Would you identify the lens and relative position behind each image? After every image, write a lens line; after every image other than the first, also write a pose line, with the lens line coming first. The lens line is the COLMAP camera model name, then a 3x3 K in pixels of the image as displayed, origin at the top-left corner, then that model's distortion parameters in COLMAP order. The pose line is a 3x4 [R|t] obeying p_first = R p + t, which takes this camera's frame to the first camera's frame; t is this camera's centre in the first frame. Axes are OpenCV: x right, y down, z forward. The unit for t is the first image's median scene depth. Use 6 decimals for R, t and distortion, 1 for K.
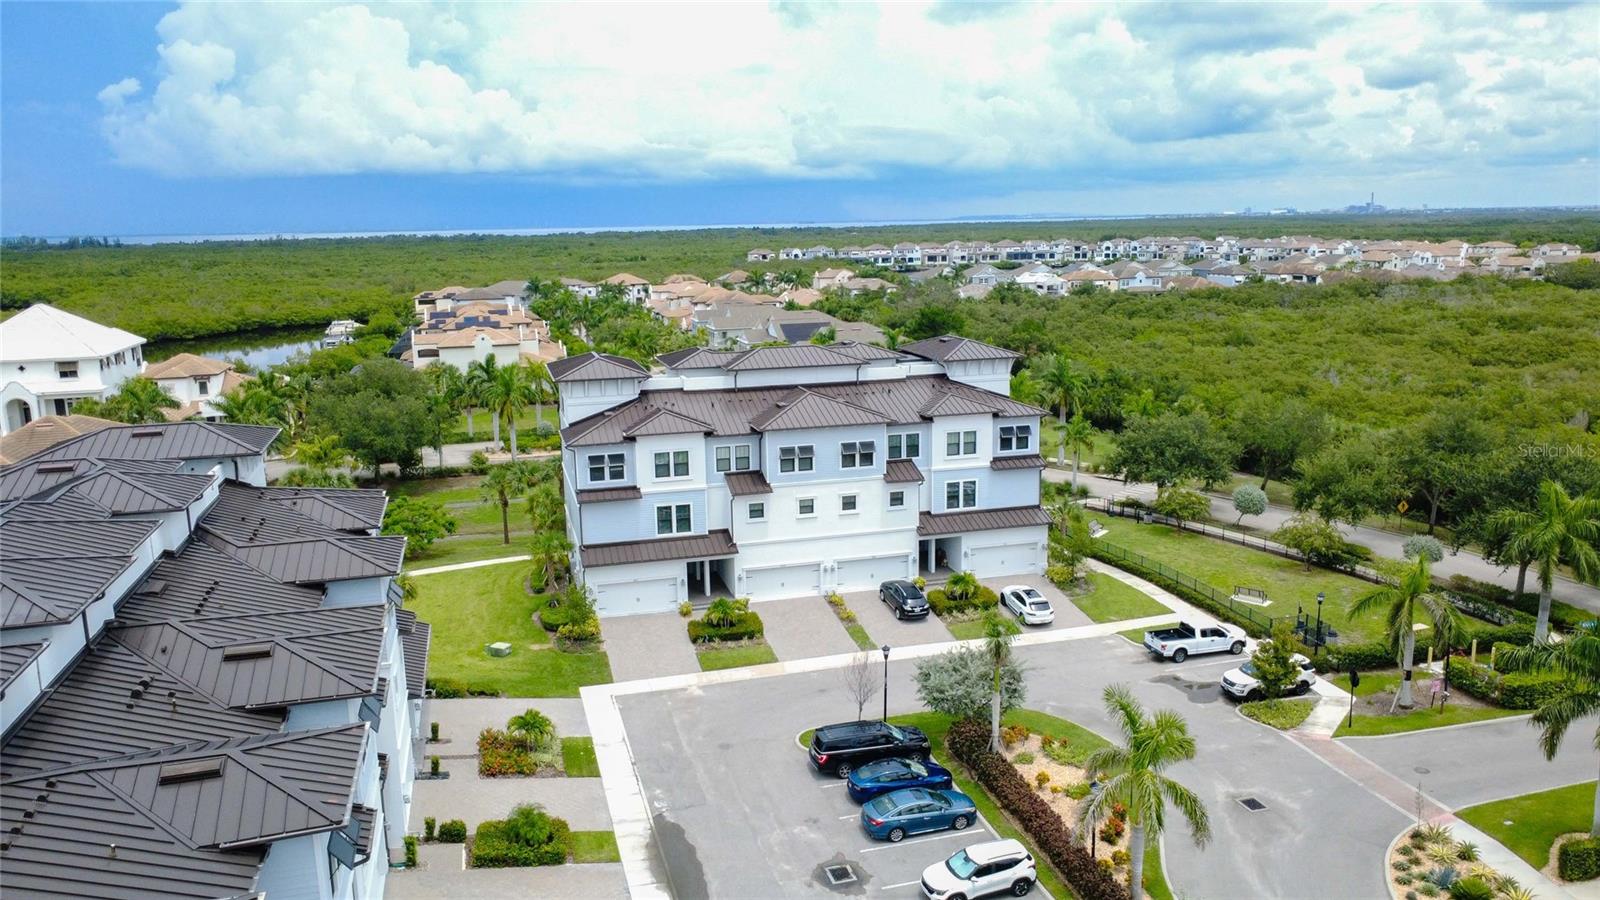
lens RADIAL K [[1167.2, 0, 800.0], [0, 1167.2, 450.0], [0, 0, 1]] dist [-0.003029, 0.001154]
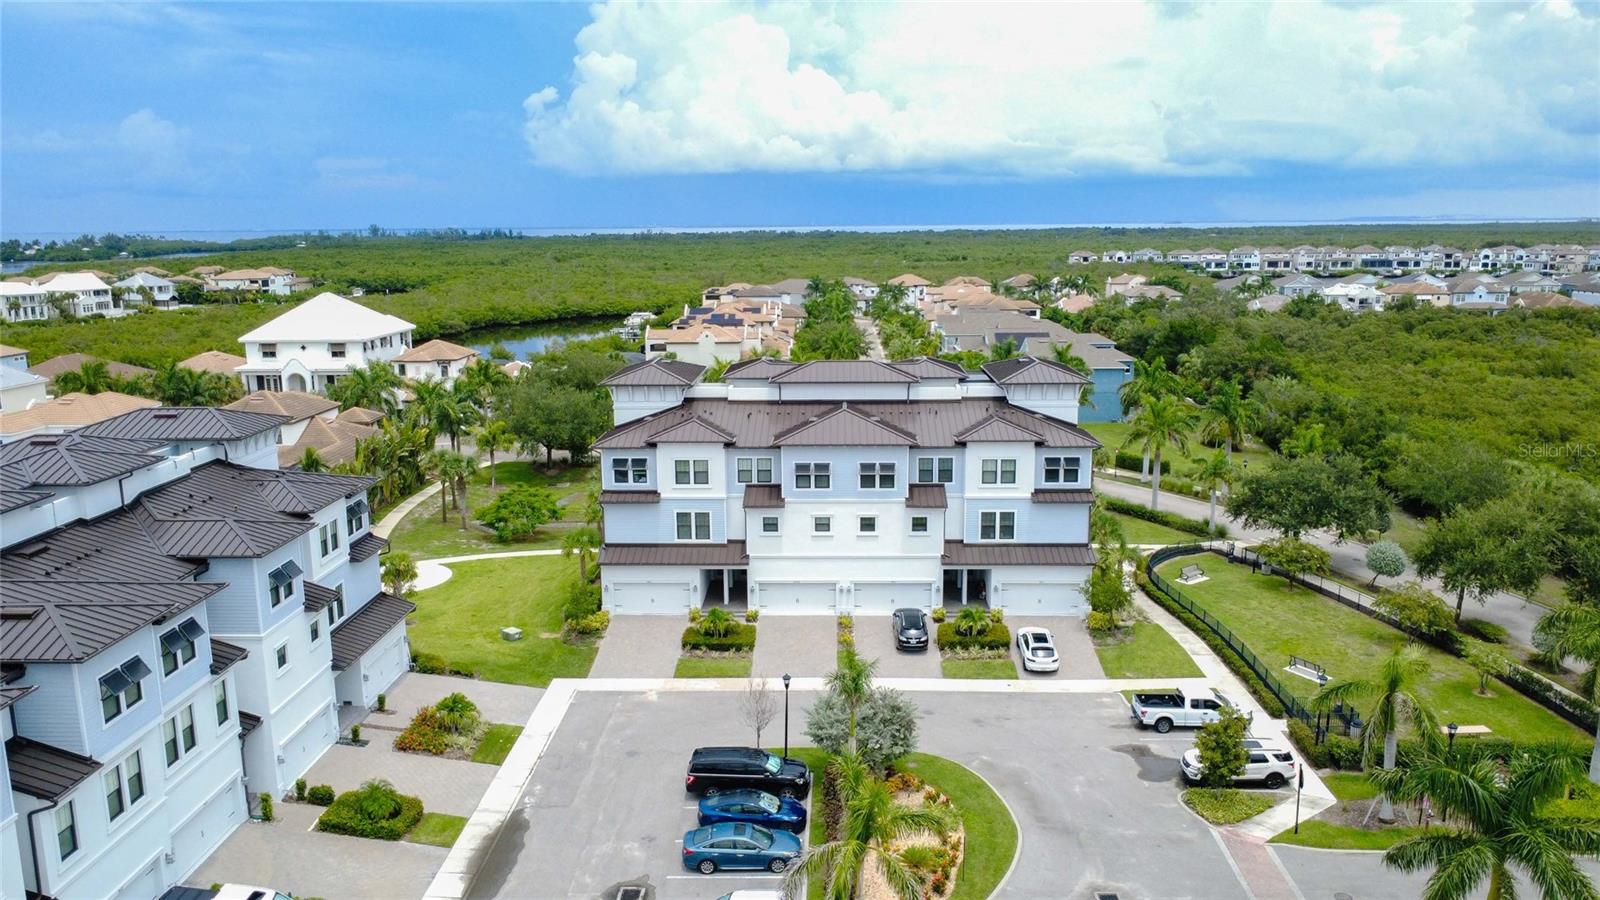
lens RADIAL K [[1167.2, 0, 800.0], [0, 1167.2, 450.0], [0, 0, 1]] dist [-0.003029, 0.001154]
pose [[0.955169, 0.066235, -0.288555, 0.253385], [-0.065726, 0.997772, 0.011467, -0.023166], [0.288672, 0.008013, 0.957395, 0.045436]]
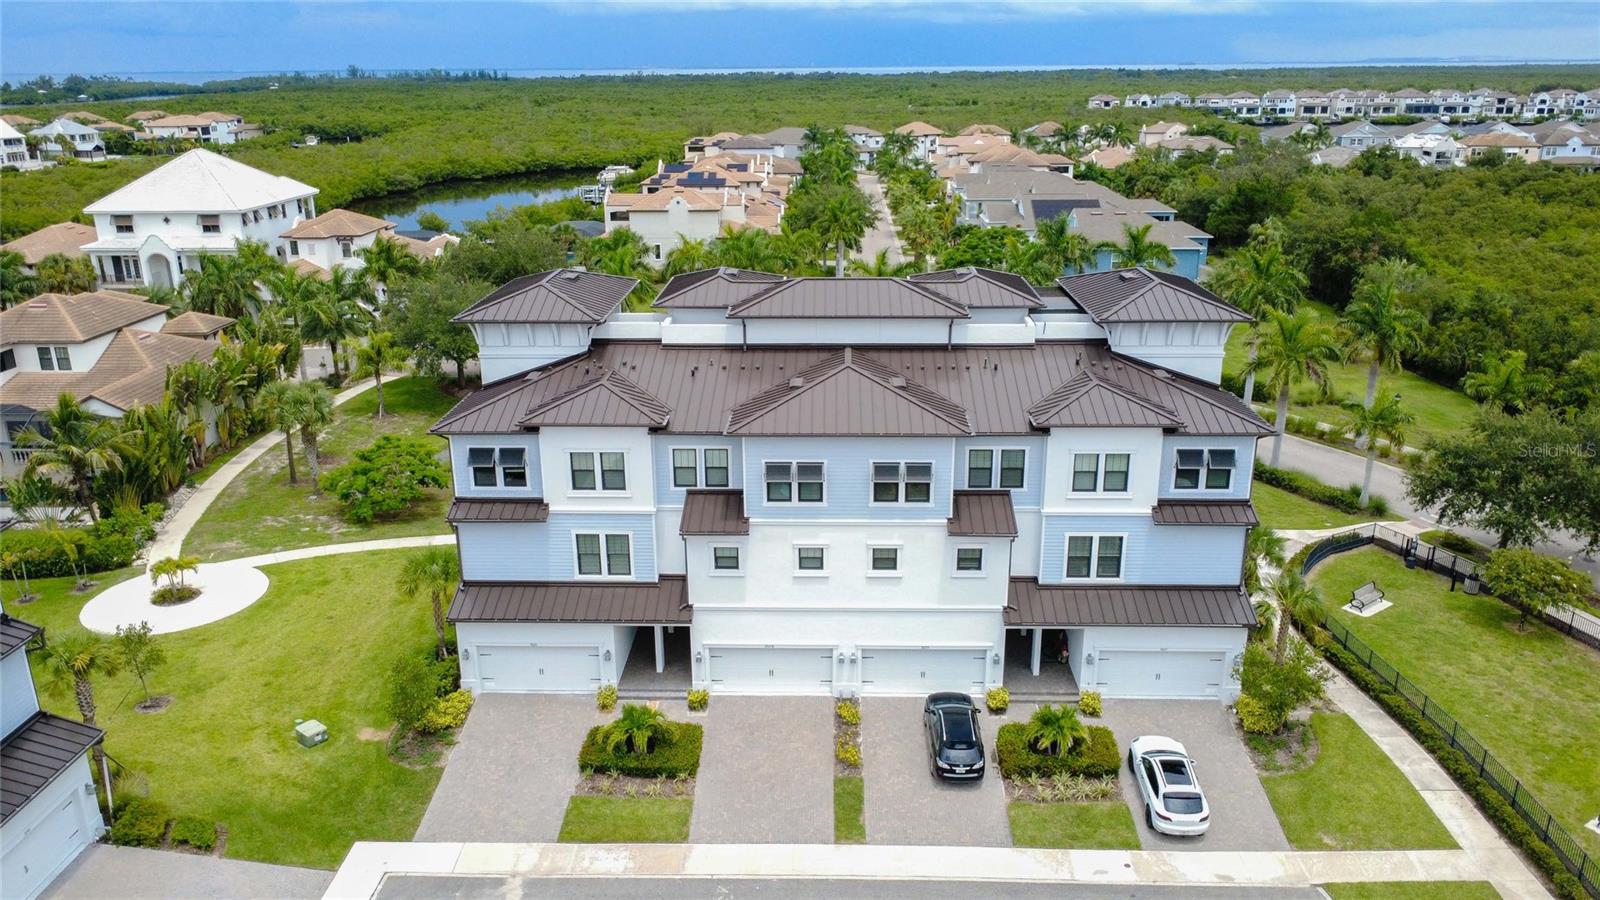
lens RADIAL K [[1167.2, 0, 800.0], [0, 1167.2, 450.0], [0, 0, 1]] dist [-0.003029, 0.001154]
pose [[0.955302, 0.103041, -0.277093, 0.153058], [-0.066561, 0.988193, 0.137999, -0.085494], [0.288041, -0.113387, 0.950881, 0.405064]]
